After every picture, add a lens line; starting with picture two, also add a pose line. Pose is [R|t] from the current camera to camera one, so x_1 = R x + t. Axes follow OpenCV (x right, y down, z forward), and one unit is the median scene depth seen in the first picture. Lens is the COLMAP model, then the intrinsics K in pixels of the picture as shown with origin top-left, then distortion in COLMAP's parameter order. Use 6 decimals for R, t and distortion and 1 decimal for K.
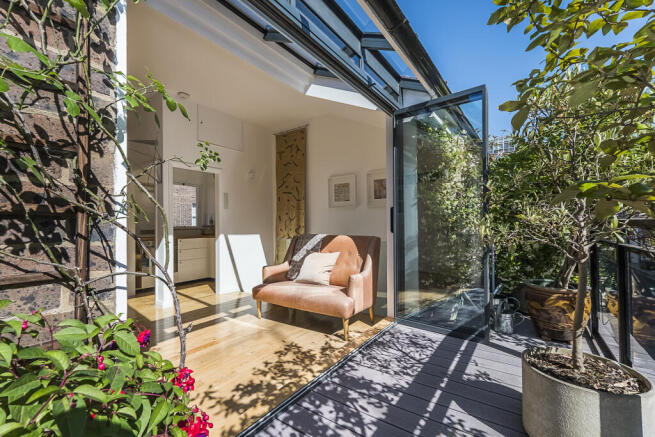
lens RADIAL K [[292.7, 0, 334.6], [0, 292.7, 217.4], [0, 0, 1]] dist [0.002500, -0.000339]
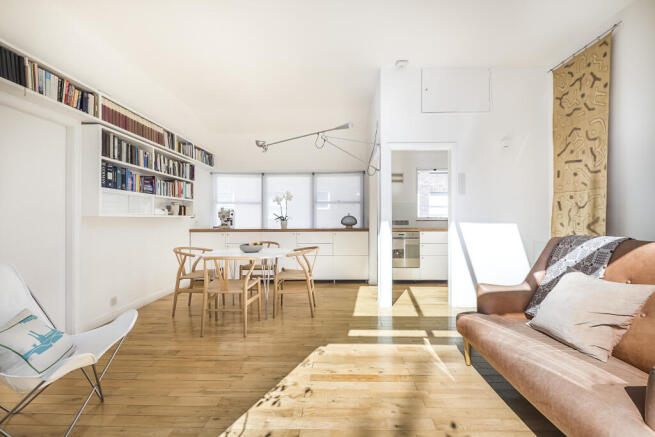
lens RADIAL K [[292.7, 0, 326.3], [0, 292.7, 214.0], [0, 0, 1]] dist [0.002500, -0.000339]
pose [[0.537392, 0.009289, -0.843281, 0.145514], [0.008413, 0.999831, 0.016374, 0.015657], [0.843290, -0.015894, 0.537223, 0.556614]]
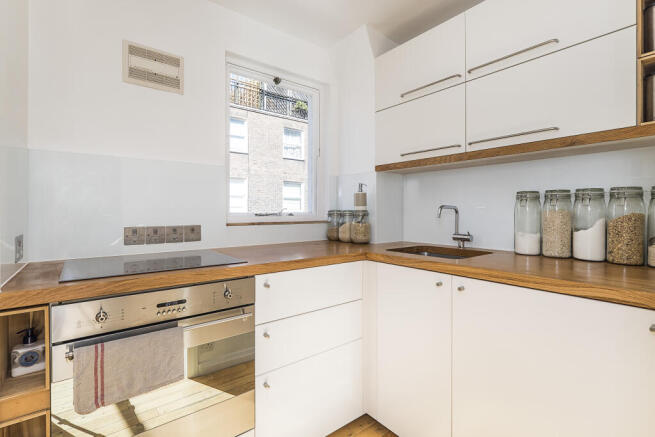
lens RADIAL K [[304.8, 0, 330.0], [0, 304.8, 217.5], [0, 0, 1]] dist [0.002767, 0.000164]
pose [[0.953249, 0.012023, -0.301946, -0.855047], [-0.000970, 0.999325, 0.036730, 0.049324], [0.302183, -0.034720, 0.952617, 1.651606]]
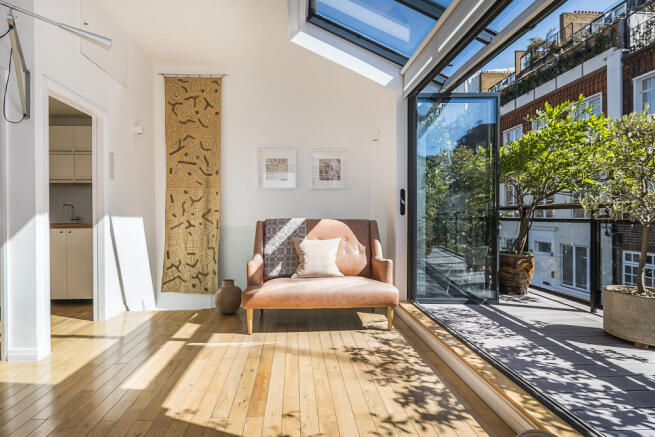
lens RADIAL K [[328.0, 0, 327.1], [0, 328.0, 215.5], [0, 0, 1]] dist [-0.015054, 0.000758]
pose [[0.777679, 0.008313, 0.628607, -0.823846], [-0.023332, 0.999605, 0.015646, 0.048724], [-0.628229, -0.026834, 0.777566, 0.352135]]
